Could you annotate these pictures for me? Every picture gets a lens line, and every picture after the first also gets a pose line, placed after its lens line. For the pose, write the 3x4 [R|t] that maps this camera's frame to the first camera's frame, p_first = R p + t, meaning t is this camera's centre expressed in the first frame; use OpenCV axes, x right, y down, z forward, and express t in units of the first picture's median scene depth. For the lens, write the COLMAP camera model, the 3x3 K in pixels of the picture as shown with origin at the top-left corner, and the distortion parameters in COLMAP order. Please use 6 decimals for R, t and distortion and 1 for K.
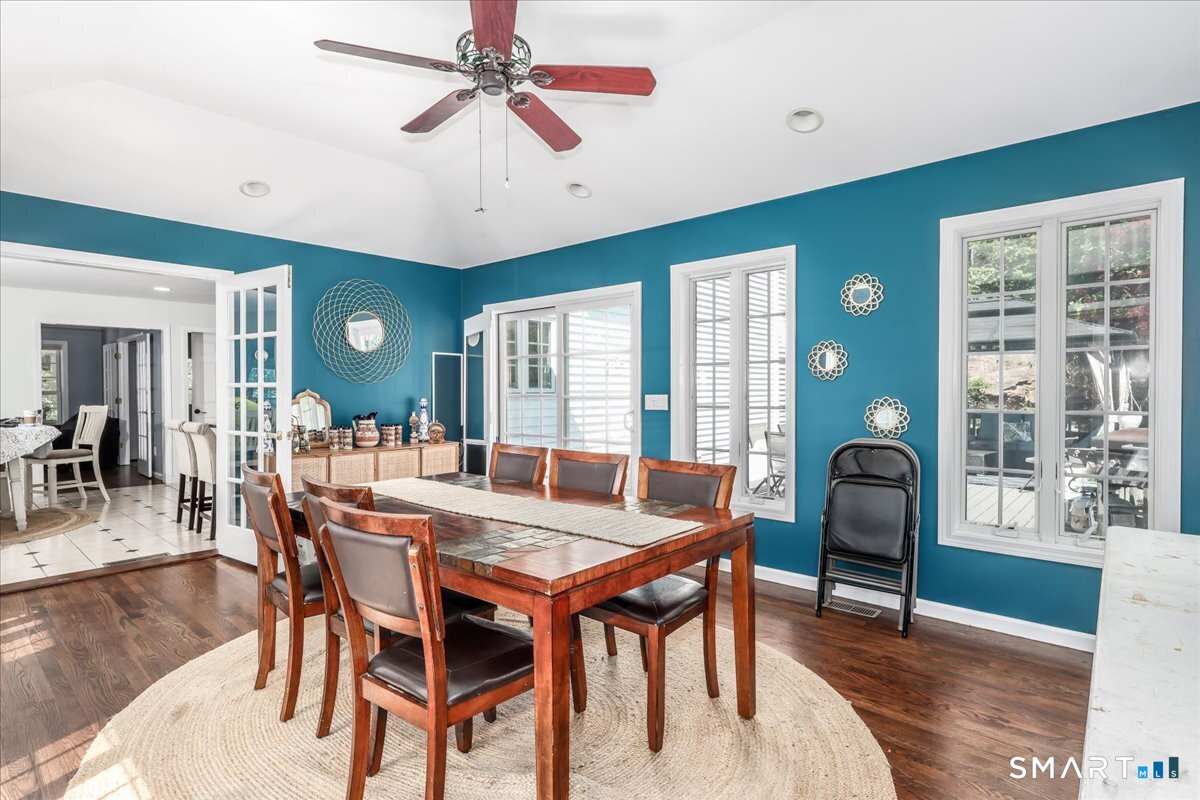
lens RADIAL K [[606.9, 0, 600.0], [0, 606.9, 400.0], [0, 0, 1]] dist [-0.001490, -0.000702]
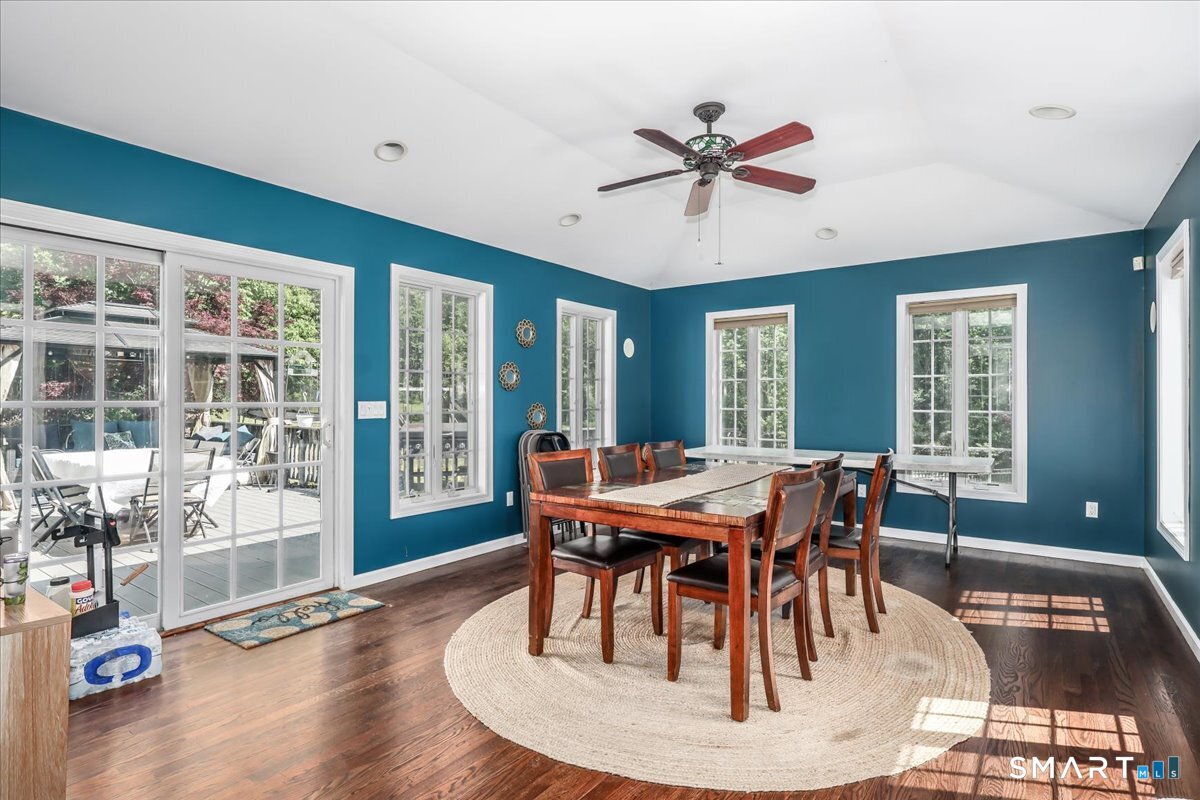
lens RADIAL K [[606.9, 0, 600.0], [0, 606.9, 400.0], [0, 0, 1]] dist [-0.001490, -0.000702]
pose [[-0.104700, 0.000630, 0.994504, -0.929338], [0.007884, 0.999969, 0.000197, -0.009303], [-0.994473, 0.007861, -0.104702, 0.858345]]
